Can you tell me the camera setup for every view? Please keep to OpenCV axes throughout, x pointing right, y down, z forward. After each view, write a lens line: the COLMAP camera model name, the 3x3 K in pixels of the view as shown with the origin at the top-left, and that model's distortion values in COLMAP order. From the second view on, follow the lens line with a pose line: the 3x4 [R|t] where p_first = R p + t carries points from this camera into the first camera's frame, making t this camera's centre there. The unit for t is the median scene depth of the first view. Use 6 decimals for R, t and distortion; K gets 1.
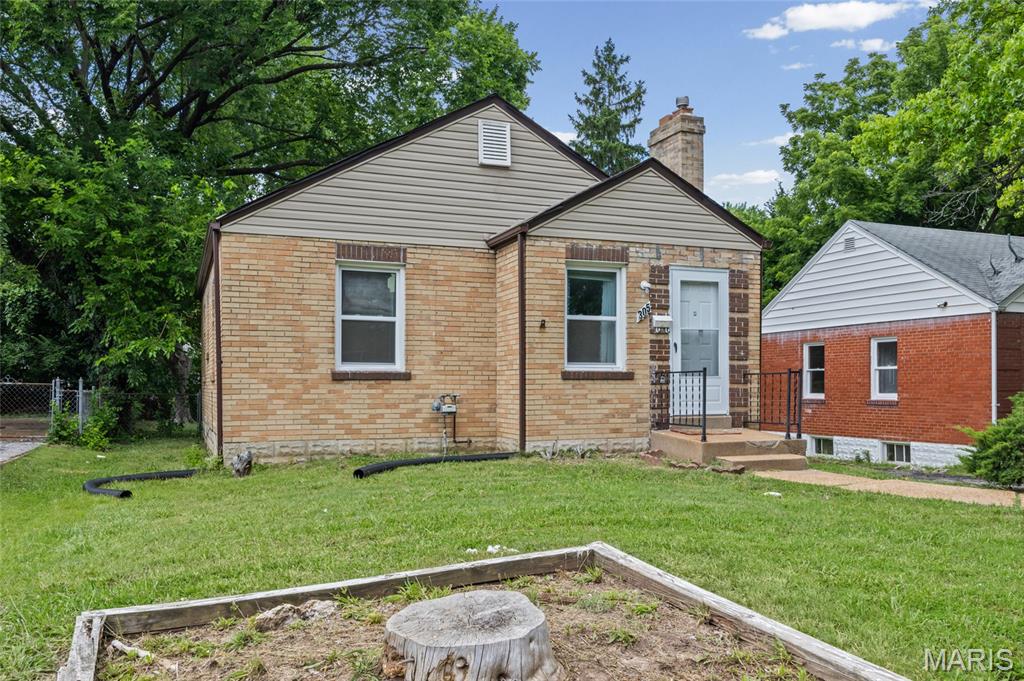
lens RADIAL K [[886.3, 0, 513.7], [0, 886.3, 430.7], [0, 0, 1]] dist [0.001378, -0.000293]
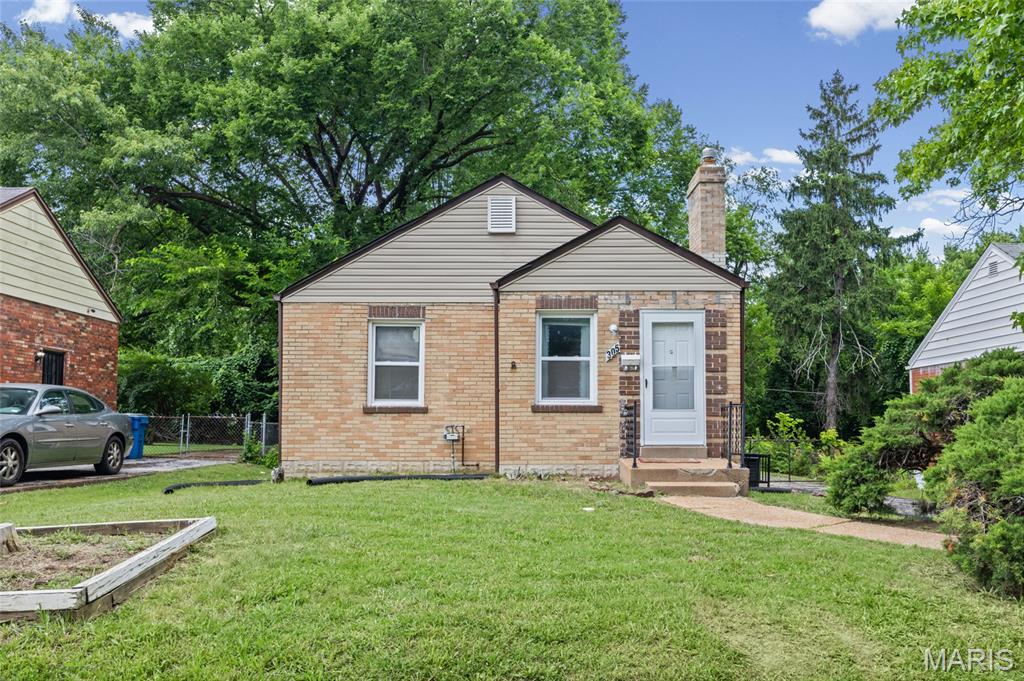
lens RADIAL K [[886.3, 0, 513.7], [0, 886.3, 430.7], [0, 0, 1]] dist [0.001378, -0.000293]
pose [[0.917162, 0.005657, -0.398475, 0.478223], [-0.023318, 0.998948, -0.039490, 0.012232], [0.397832, 0.045510, 0.916329, -0.069906]]
